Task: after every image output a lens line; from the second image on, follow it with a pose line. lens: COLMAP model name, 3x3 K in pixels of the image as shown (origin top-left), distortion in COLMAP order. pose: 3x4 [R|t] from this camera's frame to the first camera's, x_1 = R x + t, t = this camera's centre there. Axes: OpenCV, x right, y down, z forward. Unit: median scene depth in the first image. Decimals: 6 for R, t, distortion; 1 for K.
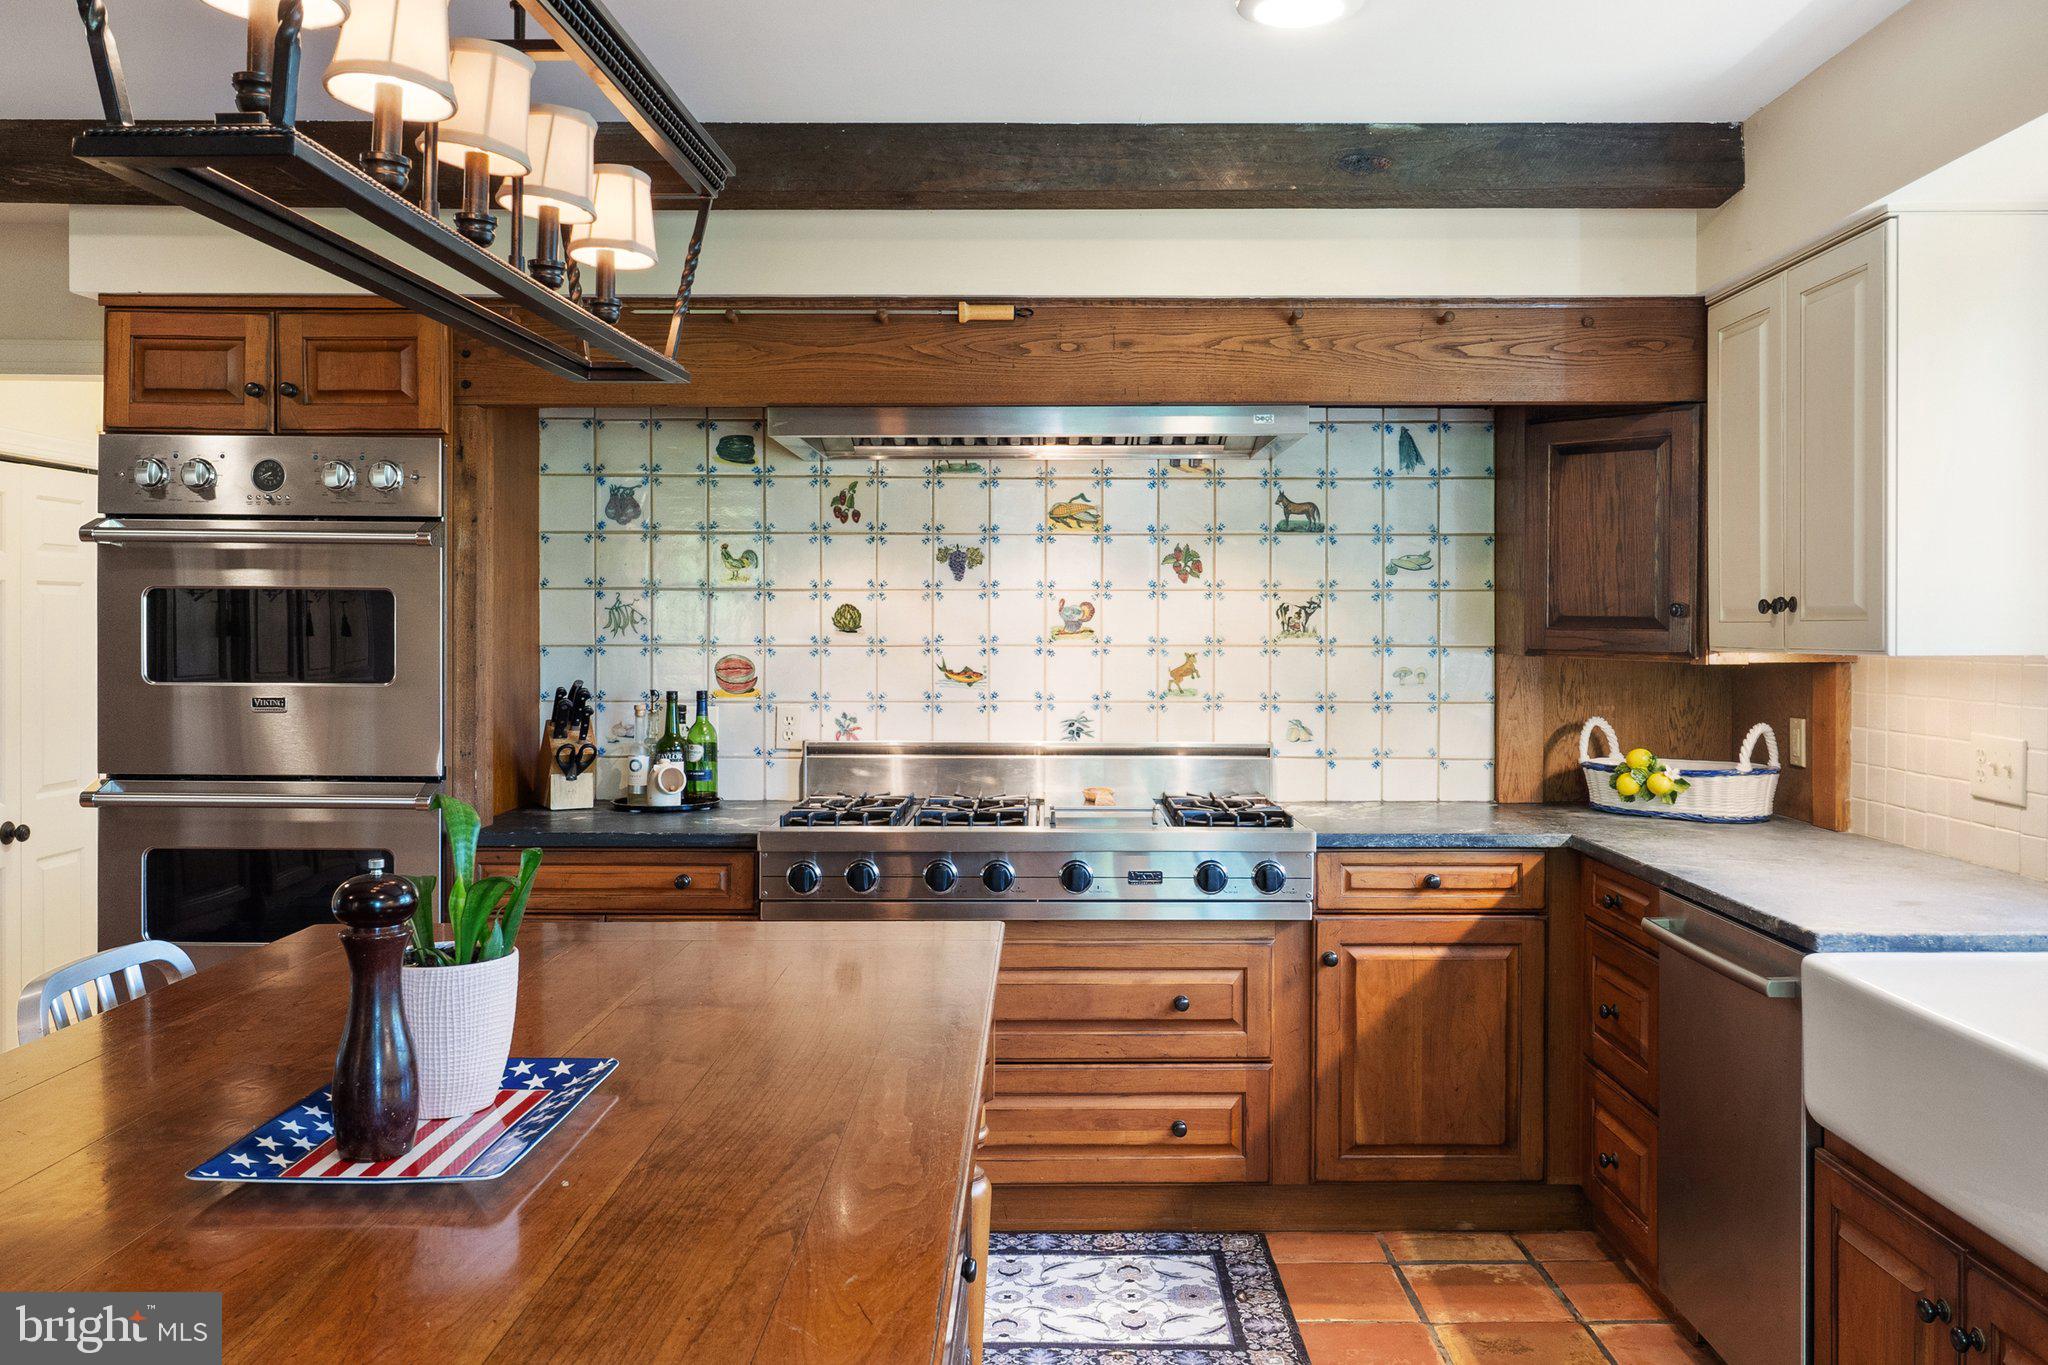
lens RADIAL K [[1667.5, 0, 1028.8], [0, 1667.5, 630.8], [0, 0, 1]] dist [0.008982, 0.004479]
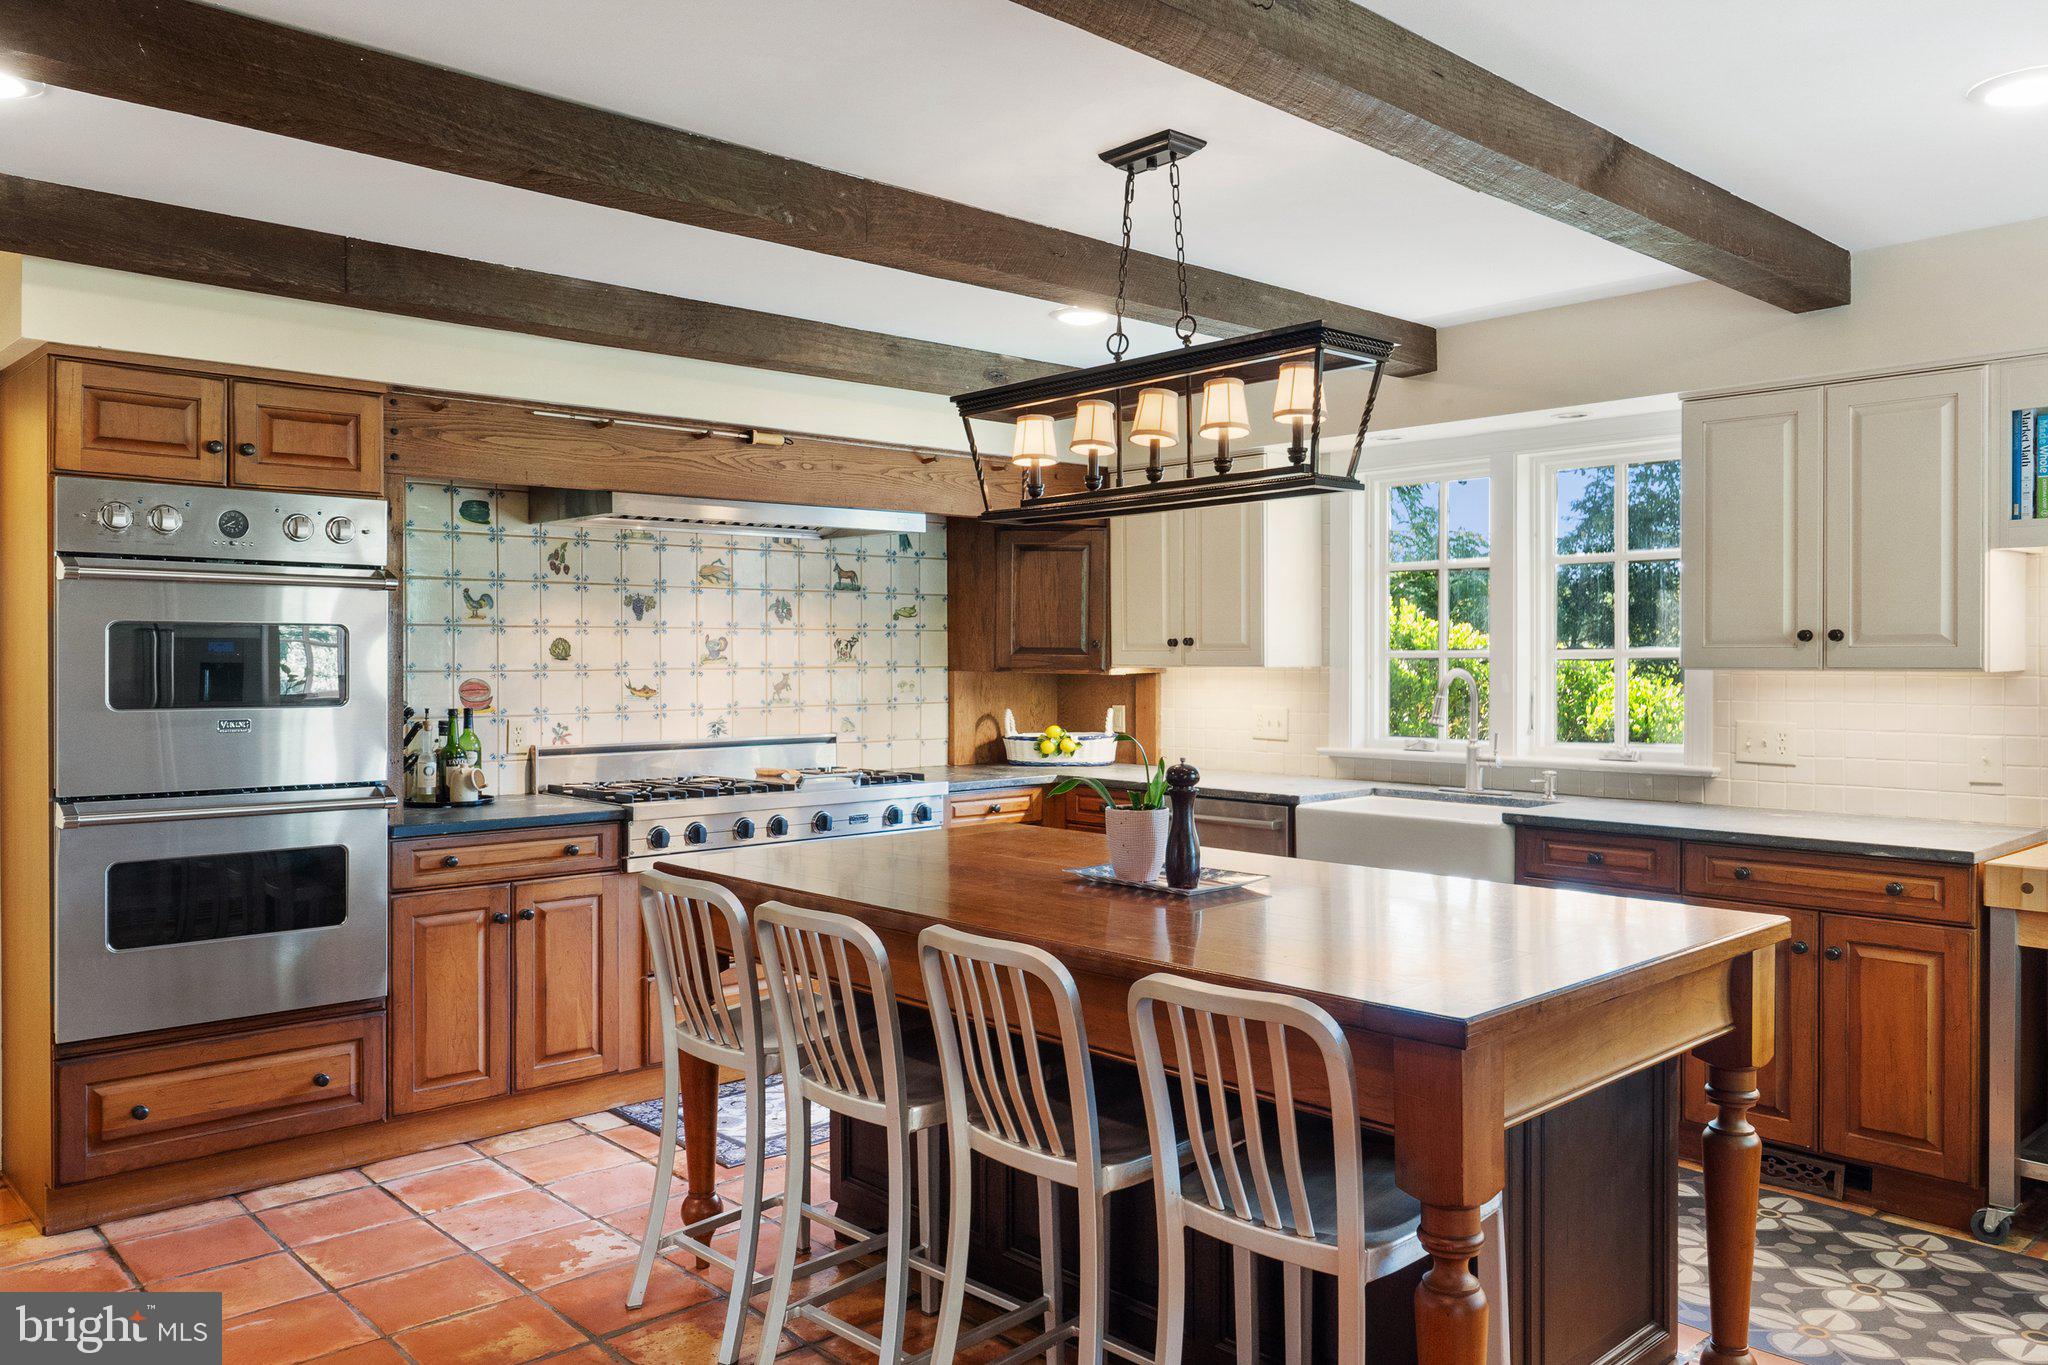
lens RADIAL K [[1667.5, 0, 1028.8], [0, 1667.5, 630.8], [0, 0, 1]] dist [0.008982, 0.004479]
pose [[0.707292, 0.006847, 0.706889, -0.770700], [0.005019, 0.999879, -0.014706, -0.000780], [-0.706904, 0.013950, 0.707172, -0.162022]]
